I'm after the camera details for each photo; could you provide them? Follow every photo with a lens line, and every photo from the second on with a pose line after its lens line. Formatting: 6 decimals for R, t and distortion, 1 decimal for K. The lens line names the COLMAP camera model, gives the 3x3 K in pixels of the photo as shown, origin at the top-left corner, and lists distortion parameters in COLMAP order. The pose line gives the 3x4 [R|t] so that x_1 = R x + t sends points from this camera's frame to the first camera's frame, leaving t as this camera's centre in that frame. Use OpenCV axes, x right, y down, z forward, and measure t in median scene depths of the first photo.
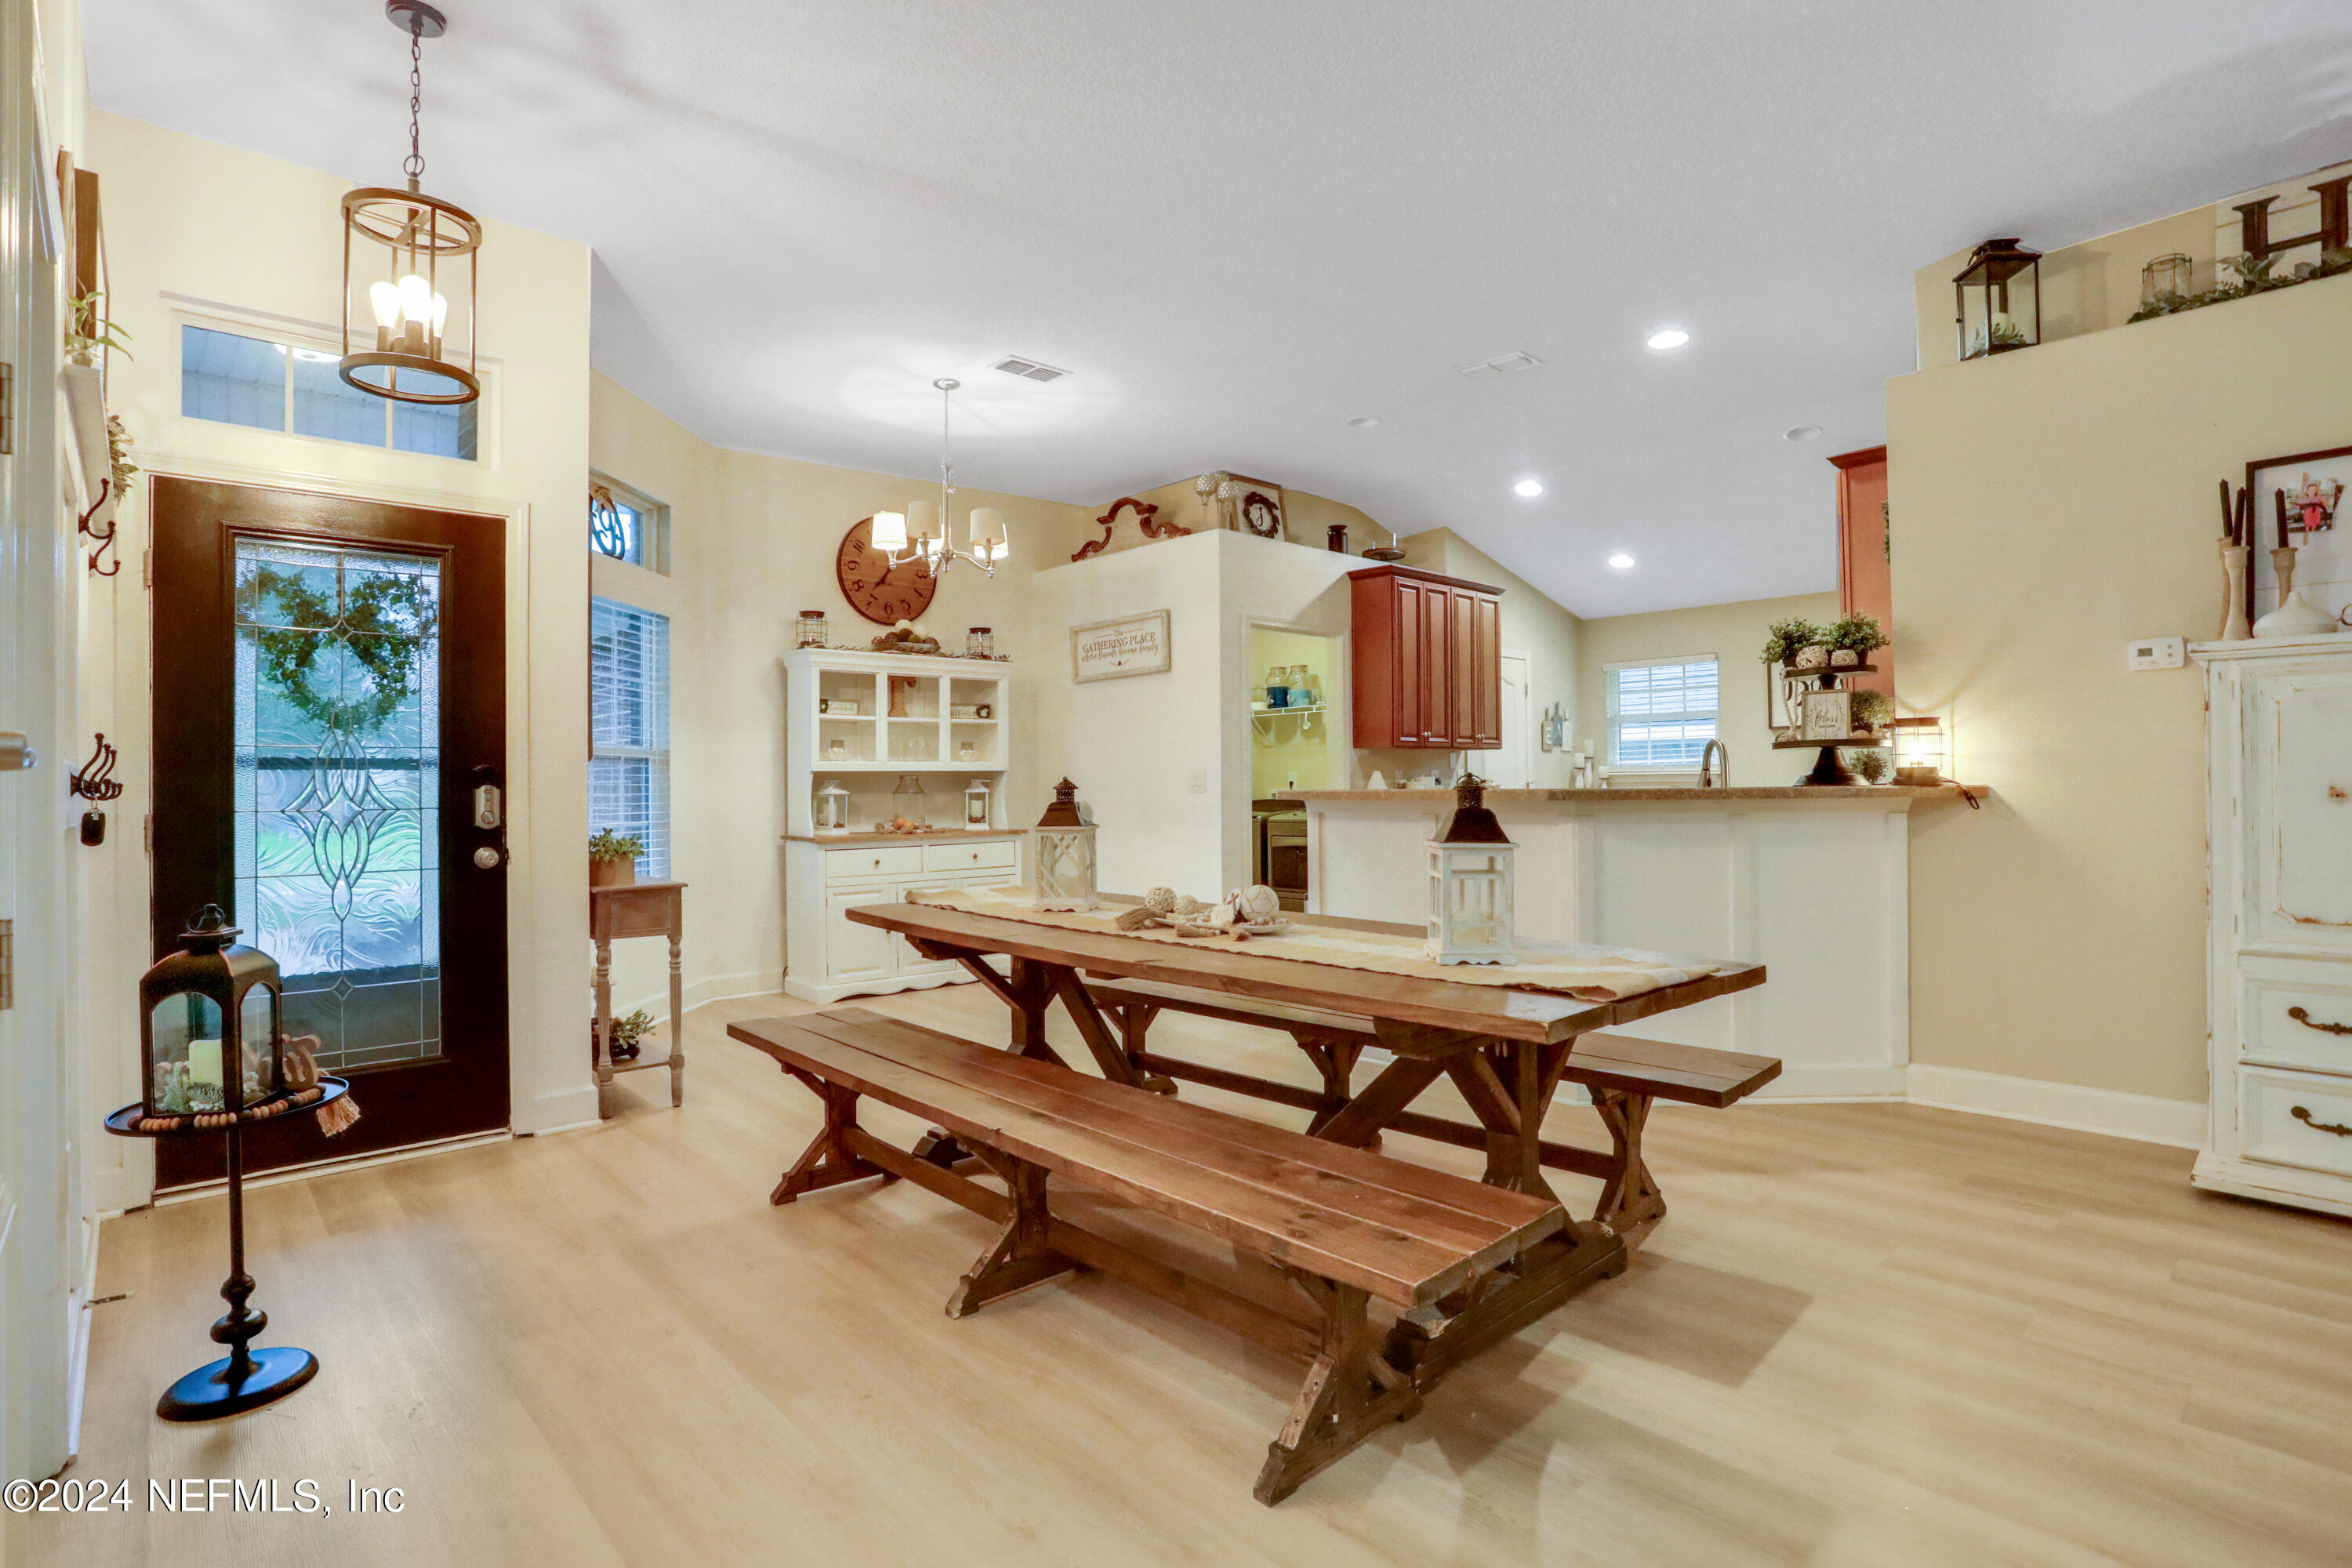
lens RADIAL K [[1167.7, 0, 1173.2], [0, 1167.7, 770.1], [0, 0, 1]] dist [-0.081614, 0.038233]
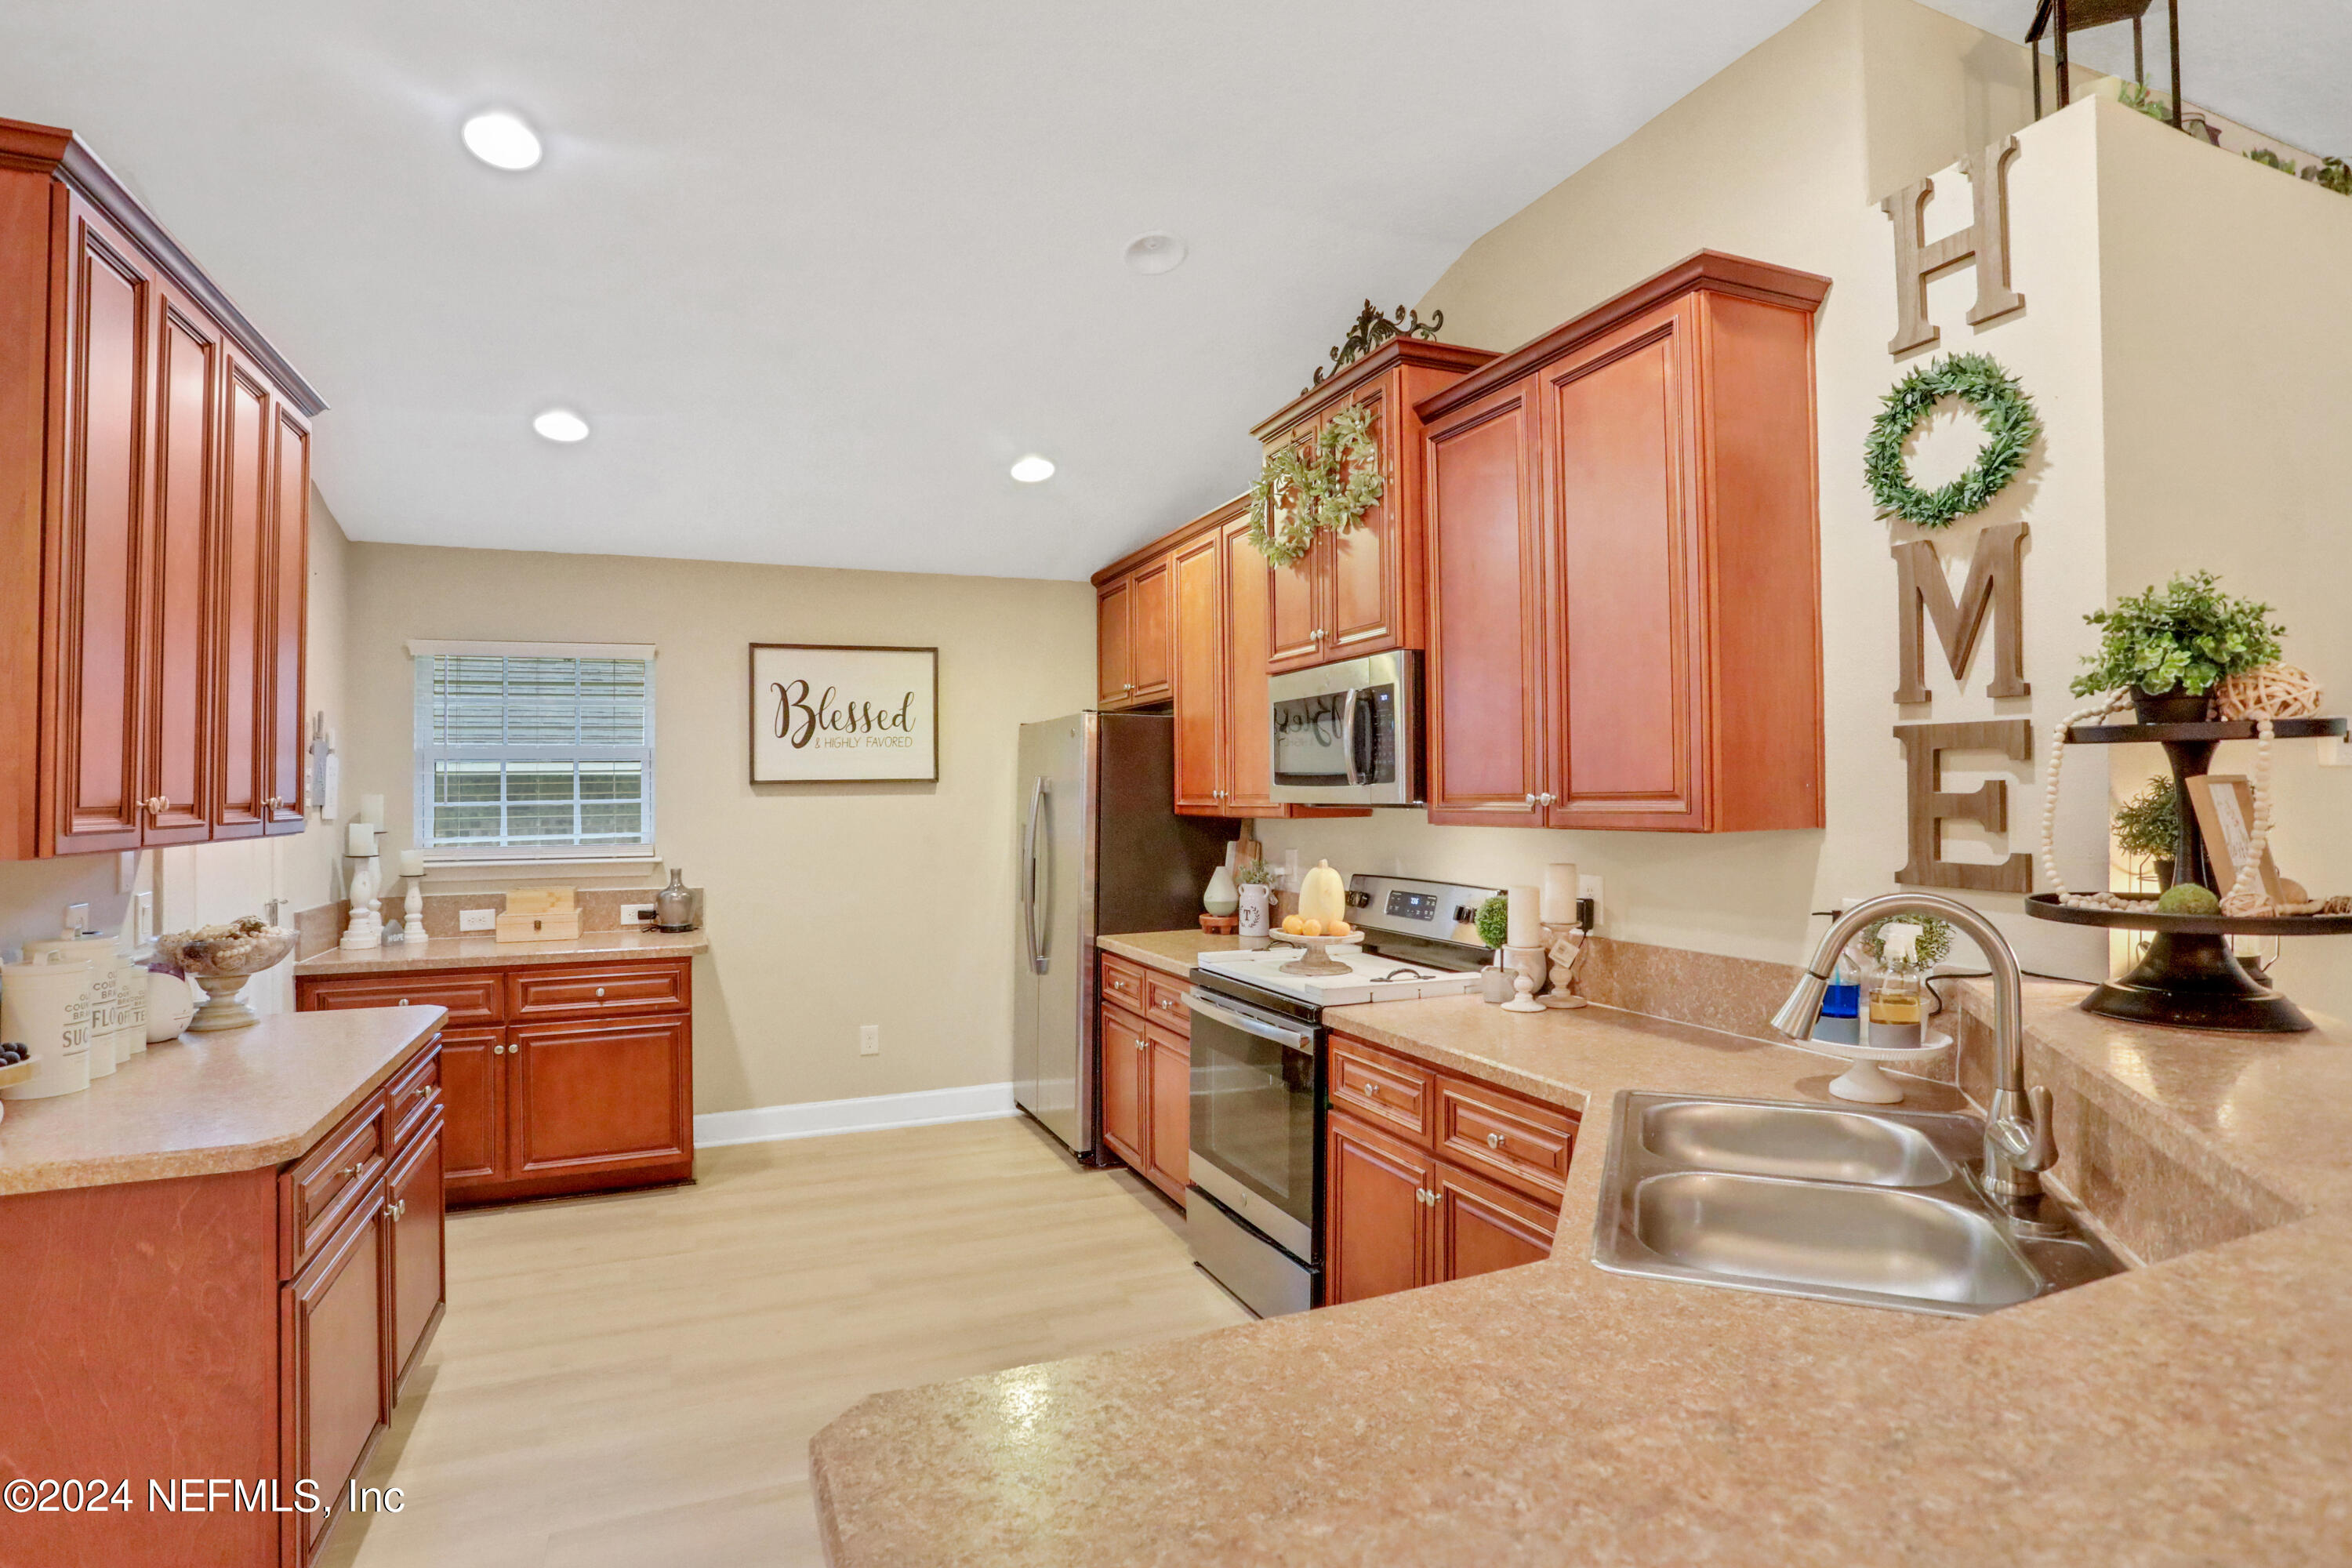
lens RADIAL K [[1158.0, 0, 1165.5], [0, 1158.0, 800.7], [0, 0, 1]] dist [-0.077235, 0.043034]
pose [[0.346892, 0.003162, 0.937900, 0.050689], [-0.007154, 0.999974, -0.000725, -0.035572], [-0.937878, -0.006458, 0.346905, 0.737990]]
